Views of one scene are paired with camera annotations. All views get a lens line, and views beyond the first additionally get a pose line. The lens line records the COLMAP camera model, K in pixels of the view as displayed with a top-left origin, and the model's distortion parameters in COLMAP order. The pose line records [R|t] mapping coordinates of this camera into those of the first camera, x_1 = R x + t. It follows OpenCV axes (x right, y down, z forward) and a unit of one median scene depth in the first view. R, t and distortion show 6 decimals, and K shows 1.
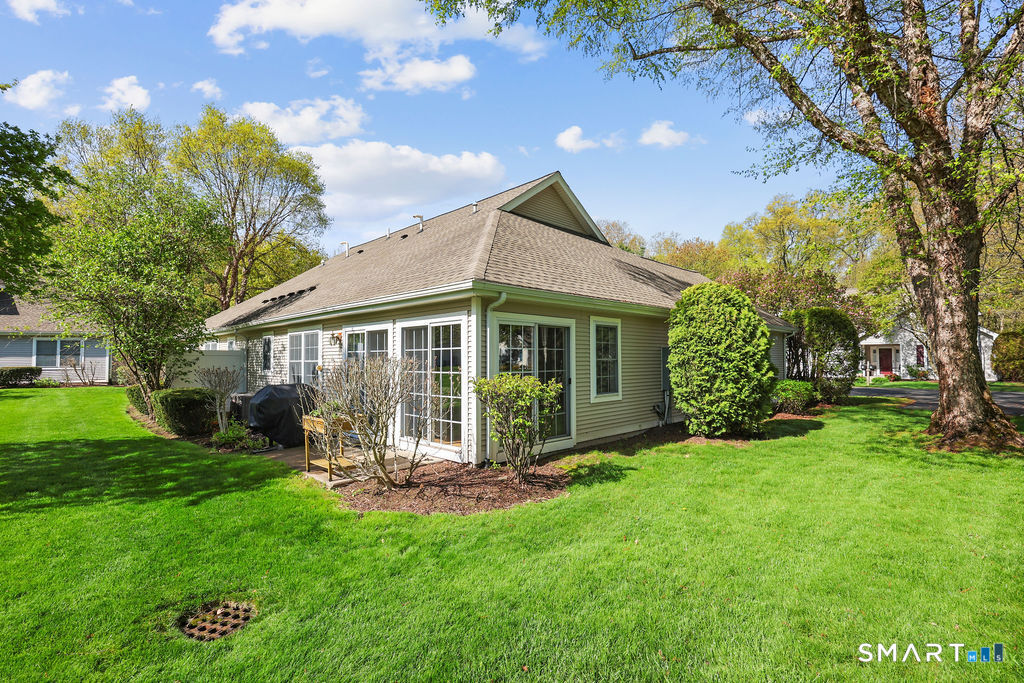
lens RADIAL K [[467.3, 0, 512.0], [0, 467.3, 341.5], [0, 0, 1]] dist [0.000659, 0.000099]
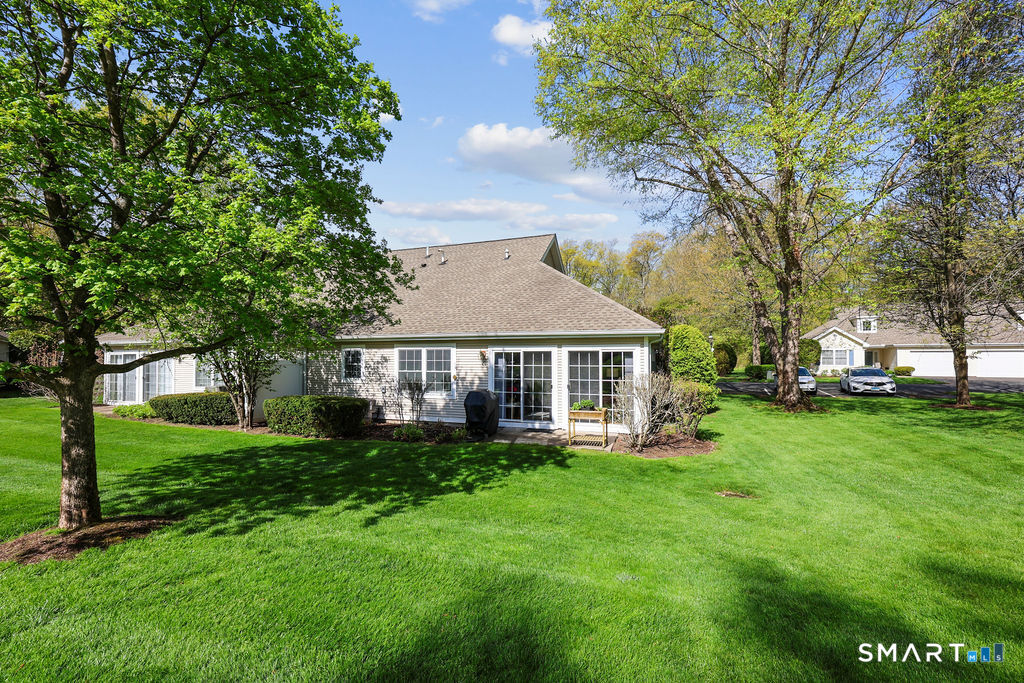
lens RADIAL K [[416.0, 0, 512.8], [0, 416.0, 342.9], [0, 0, 1]] dist [-0.001533, 0.000018]
pose [[0.897739, 0.021290, 0.440013, -0.969348], [-0.020757, 0.999766, -0.006024, -0.042848], [-0.440038, -0.003726, 0.897971, -0.126651]]
